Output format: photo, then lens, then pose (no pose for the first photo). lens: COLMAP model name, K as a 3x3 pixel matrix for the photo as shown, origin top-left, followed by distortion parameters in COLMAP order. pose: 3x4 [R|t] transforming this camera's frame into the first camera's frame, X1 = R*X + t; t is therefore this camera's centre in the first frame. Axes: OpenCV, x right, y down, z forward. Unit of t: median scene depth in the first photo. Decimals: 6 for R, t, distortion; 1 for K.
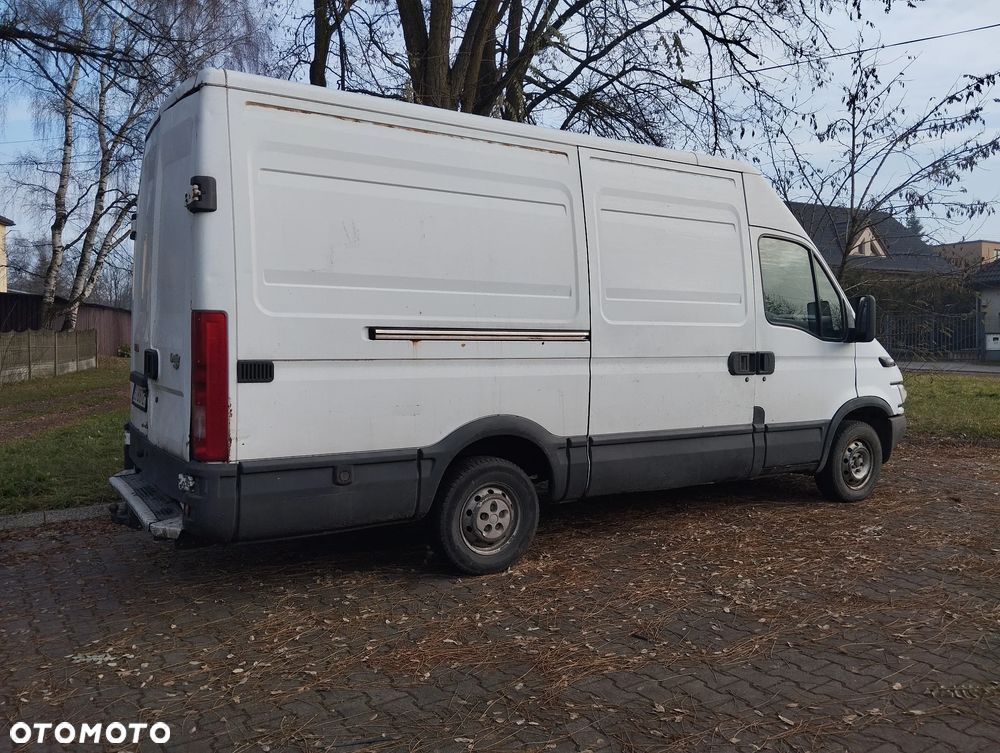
lens RADIAL K [[815.5, 0, 523.9], [0, 815.5, 374.2], [0, 0, 1]] dist [0.012599, 0.003223]
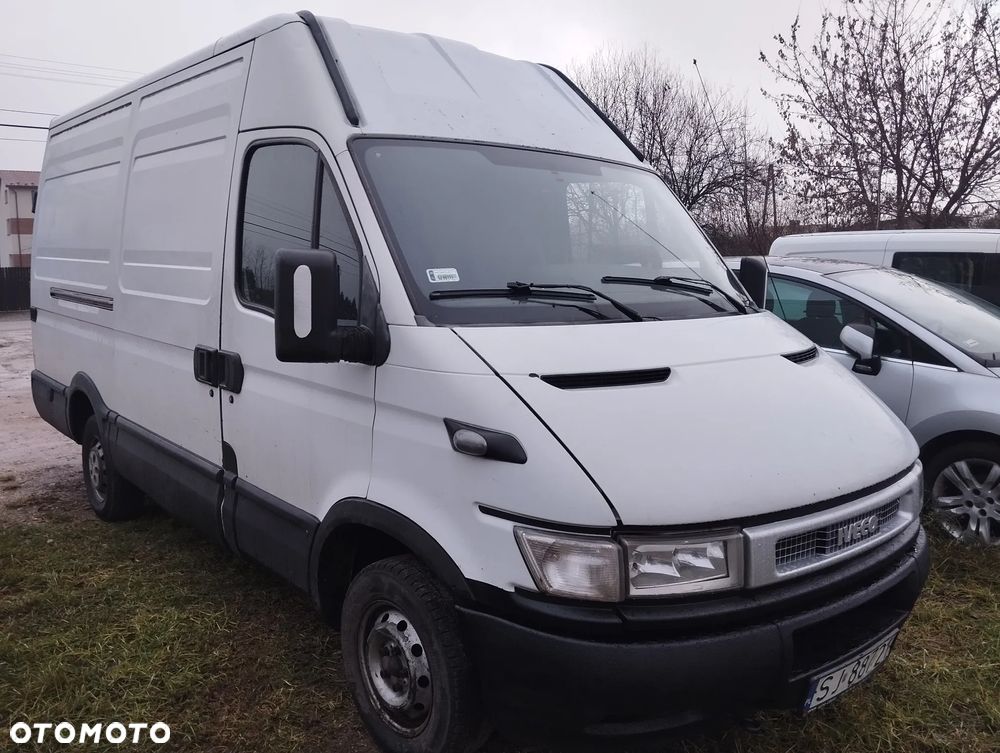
lens RADIAL K [[814.3, 0, 503.3], [0, 814.3, 374.0], [0, 0, 1]] dist [0.066226, -0.142446]
pose [[0.145297, 0.127032, -0.981199, 1.092331], [-0.078208, 0.990095, 0.116602, -0.116353], [0.986292, 0.059796, 0.153793, 1.349477]]
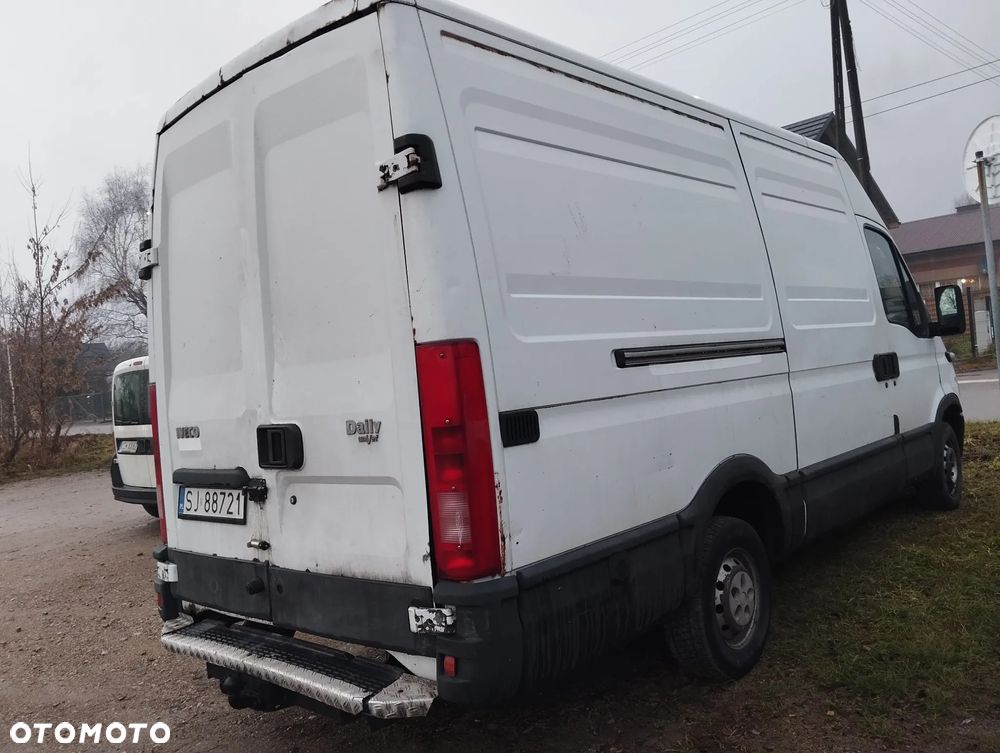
lens RADIAL K [[802.3, 0, 500.0], [0, 802.3, 376.5], [0, 0, 1]] dist [0.071189, -0.128923]
pose [[0.963164, -0.111713, 0.244614, -0.404903], [0.129694, 0.989819, -0.058630, -0.006654], [-0.235574, 0.088196, 0.967846, 0.310409]]
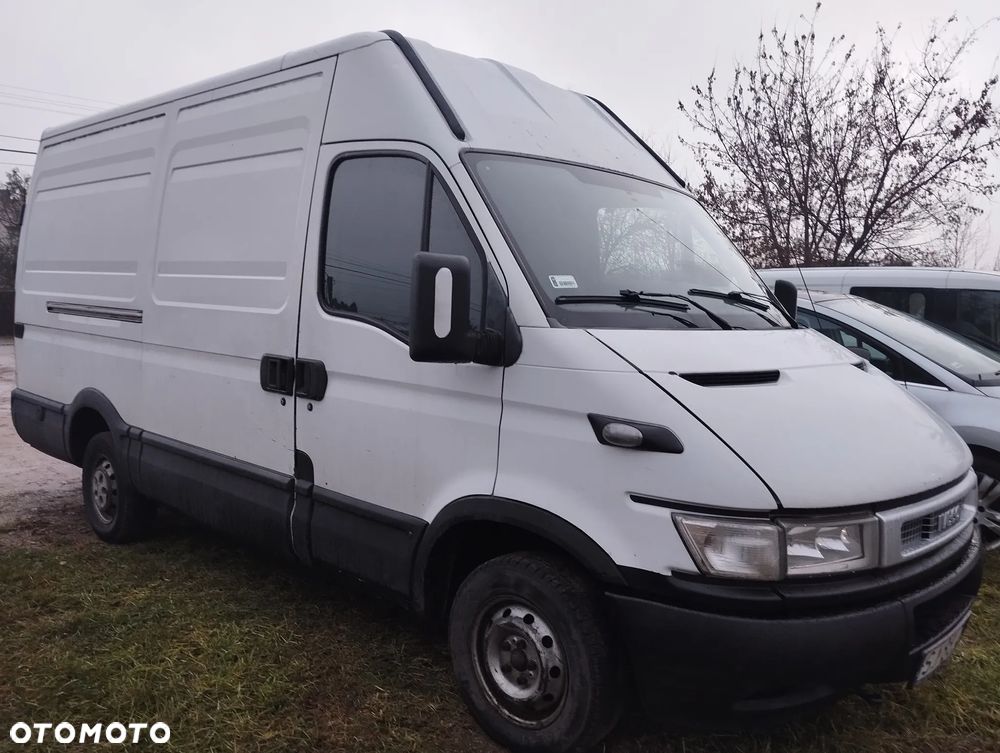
lens RADIAL K [[816.1, 0, 506.8], [0, 816.1, 375.8], [0, 0, 1]] dist [0.068455, -0.142312]
pose [[0.255878, 0.086182, -0.962860, 1.092043], [-0.093995, 0.993517, 0.063947, -0.081782], [0.962129, 0.074141, 0.262320, 1.203005]]
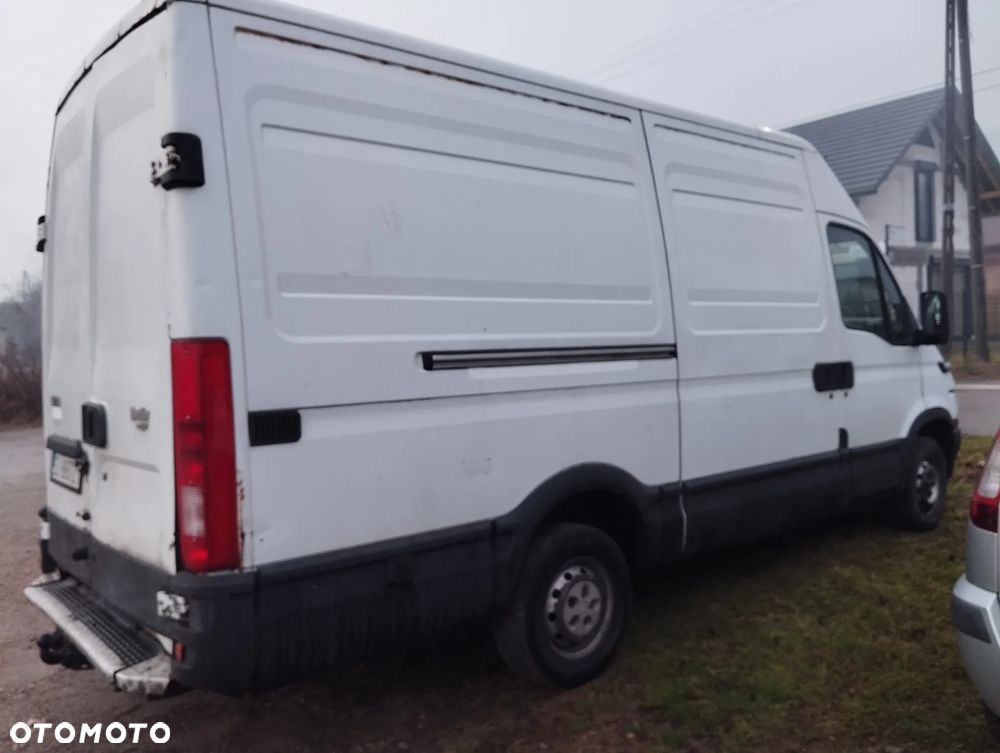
lens RADIAL K [[814.3, 0, 503.3], [0, 814.3, 374.0], [0, 0, 1]] dist [0.066226, -0.142446]
pose [[0.991371, -0.055793, 0.118617, -0.181367], [0.059860, 0.997725, -0.031005, -0.012021], [-0.116617, 0.037838, 0.992456, 0.263532]]
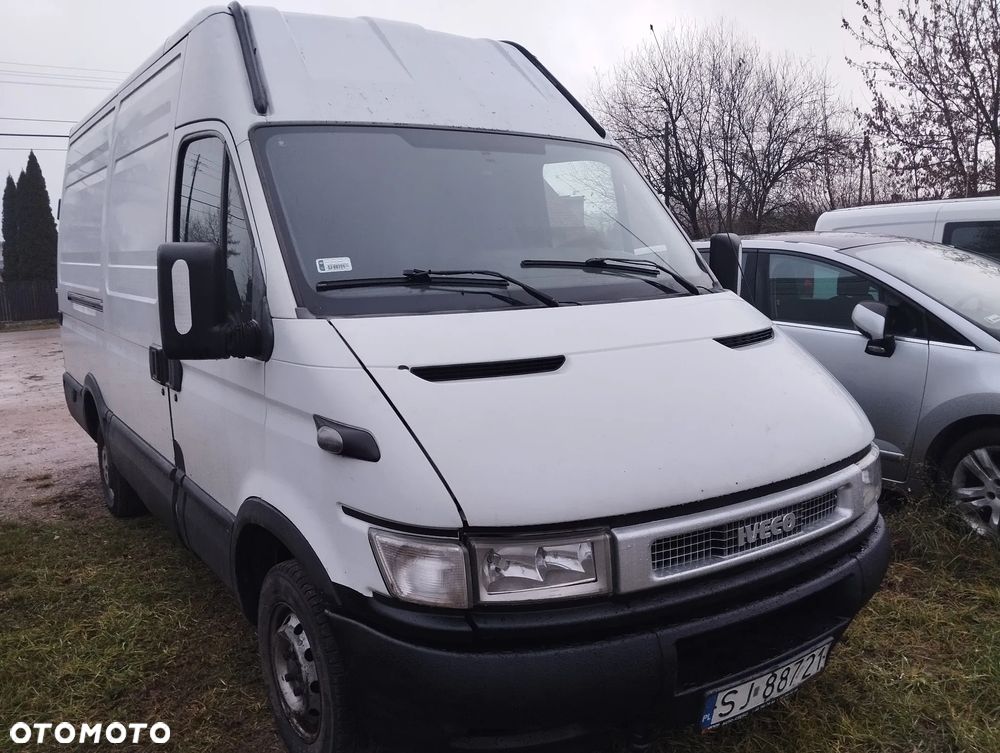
lens RADIAL K [[816.1, 0, 506.8], [0, 816.1, 375.8], [0, 0, 1]] dist [0.068455, -0.142312]
pose [[0.042694, 0.138179, -0.989487, 1.076813], [-0.041257, 0.989789, 0.136441, -0.120968], [0.998236, 0.034998, 0.047959, 1.479718]]
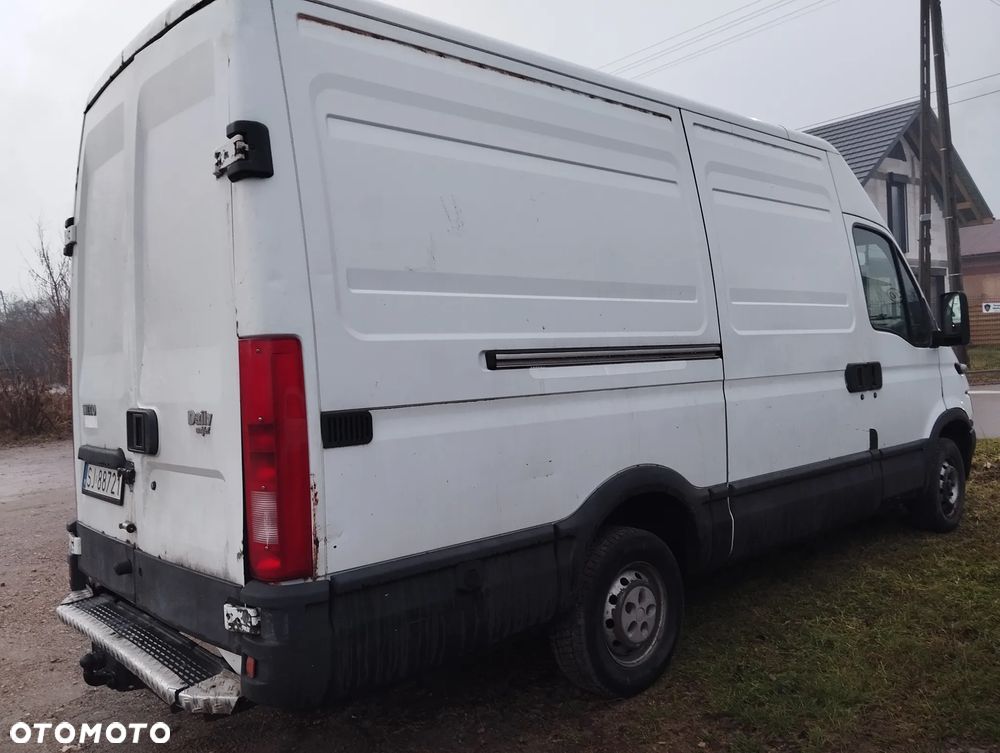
lens RADIAL K [[802.3, 0, 500.0], [0, 802.3, 376.5], [0, 0, 1]] dist [0.071189, -0.128923]
pose [[0.986764, -0.066544, 0.147880, -0.246077], [0.073838, 0.996282, -0.044387, -0.005651], [-0.144377, 0.054719, 0.988009, 0.299471]]
